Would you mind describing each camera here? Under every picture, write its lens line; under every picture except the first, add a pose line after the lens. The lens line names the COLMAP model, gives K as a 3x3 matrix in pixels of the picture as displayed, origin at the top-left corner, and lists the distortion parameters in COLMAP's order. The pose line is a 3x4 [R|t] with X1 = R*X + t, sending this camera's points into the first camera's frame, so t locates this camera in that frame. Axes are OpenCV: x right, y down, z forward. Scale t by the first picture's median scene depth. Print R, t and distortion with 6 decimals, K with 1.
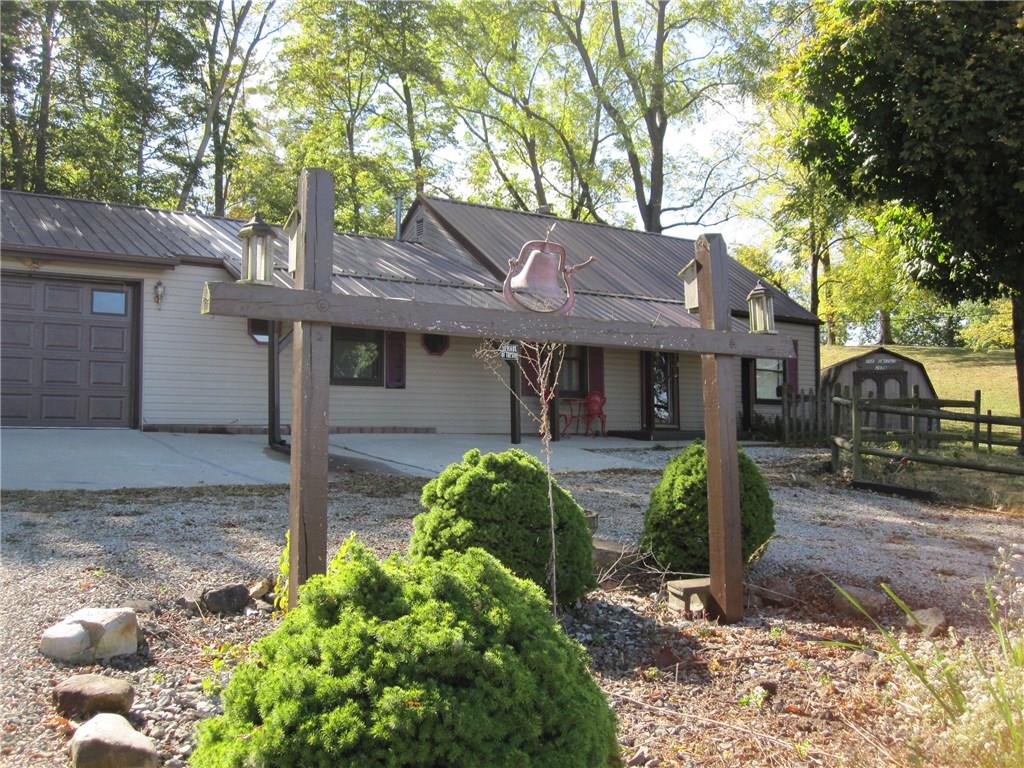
lens RADIAL K [[1000.3, 0, 516.6], [0, 1000.3, 388.9], [0, 0, 1]] dist [-0.070014, 0.020699]
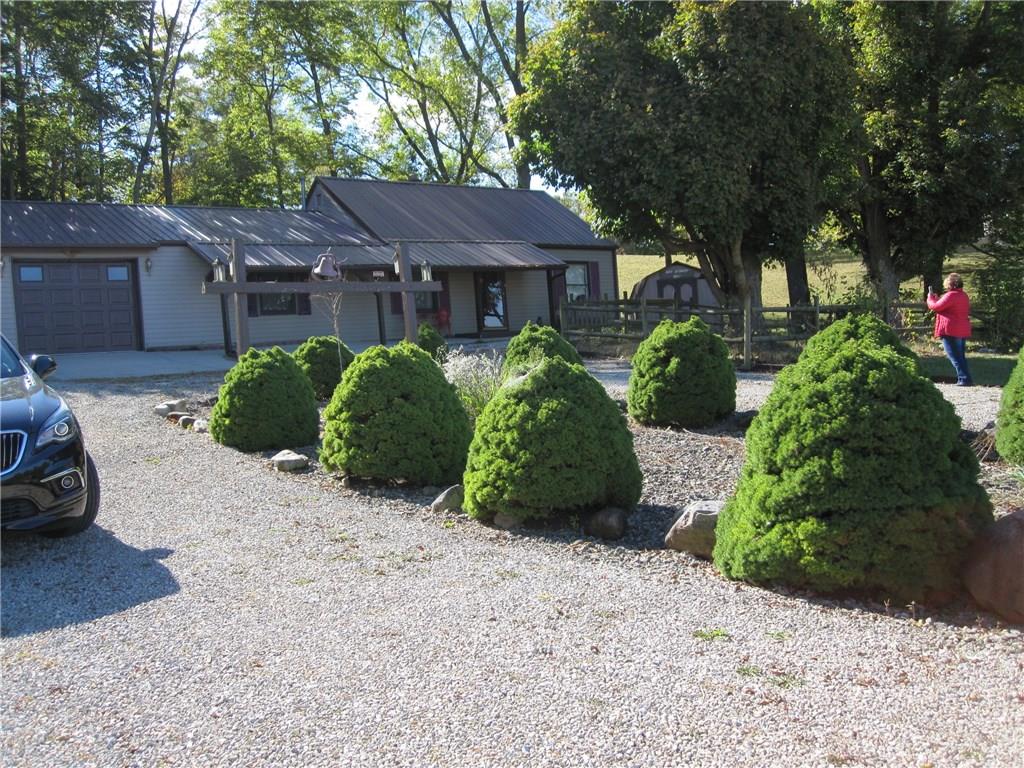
lens RADIAL K [[1000.3, 0, 516.6], [0, 1000.3, 388.9], [0, 0, 1]] dist [-0.070014, 0.020699]
pose [[0.996672, -0.068631, 0.043987, 0.103190], [0.064819, 0.994447, 0.082910, 0.005396], [-0.049433, -0.079783, 0.995586, -0.444641]]
